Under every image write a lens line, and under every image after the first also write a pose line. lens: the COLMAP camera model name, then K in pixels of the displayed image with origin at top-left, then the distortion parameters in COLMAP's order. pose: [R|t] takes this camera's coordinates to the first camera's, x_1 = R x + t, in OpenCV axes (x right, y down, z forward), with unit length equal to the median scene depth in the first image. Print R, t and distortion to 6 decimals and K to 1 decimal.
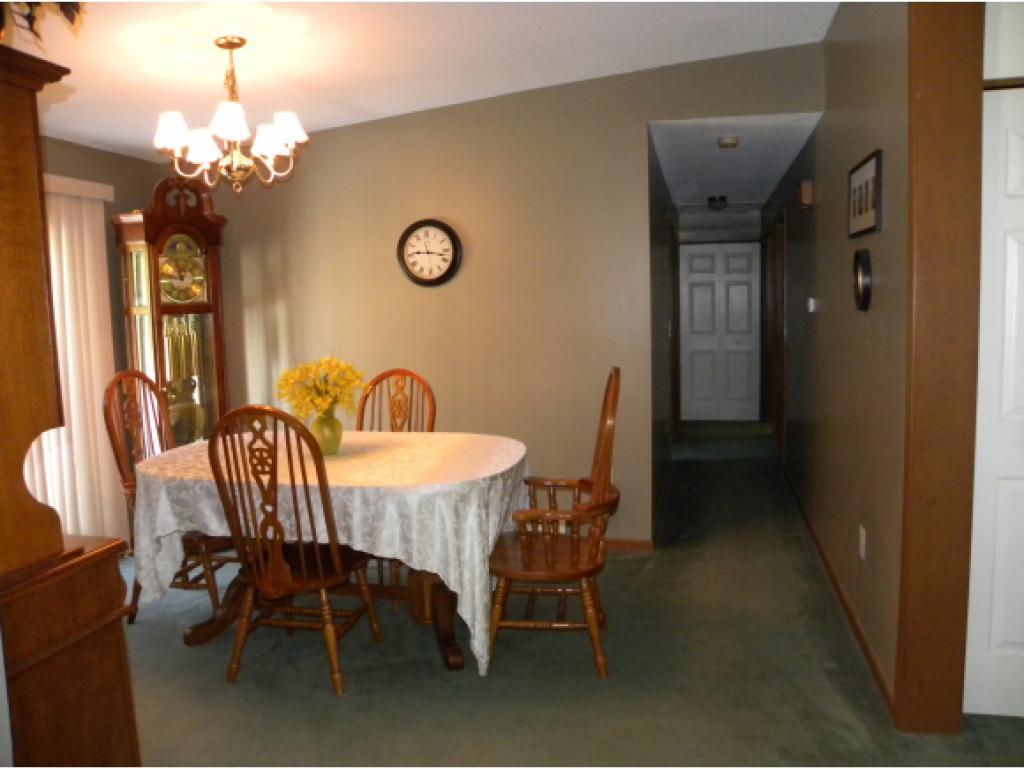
lens RADIAL K [[775.6, 0, 522.1], [0, 775.6, 390.7], [0, 0, 1]] dist [-0.148462, 0.103582]
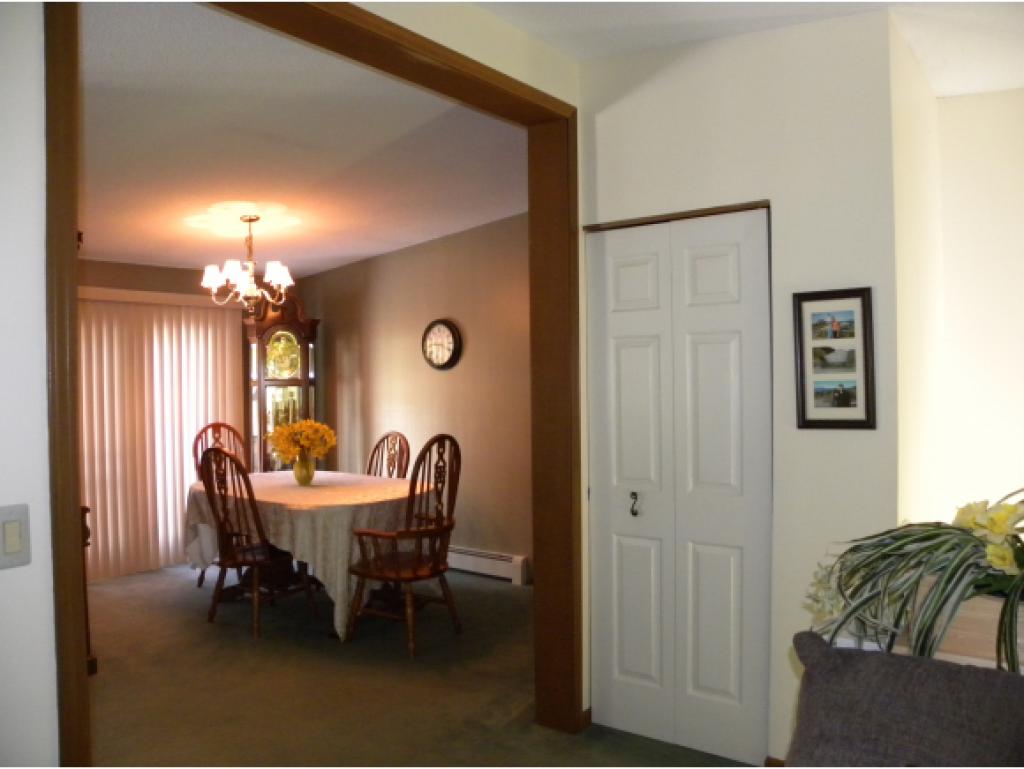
lens RADIAL K [[775.6, 0, 522.1], [0, 775.6, 390.7], [0, 0, 1]] dist [-0.148462, 0.103582]
pose [[0.914848, 0.020912, -0.403257, 0.703962], [-0.056656, 0.995427, -0.076913, -0.009032], [0.399805, 0.093211, 0.911849, -0.183620]]
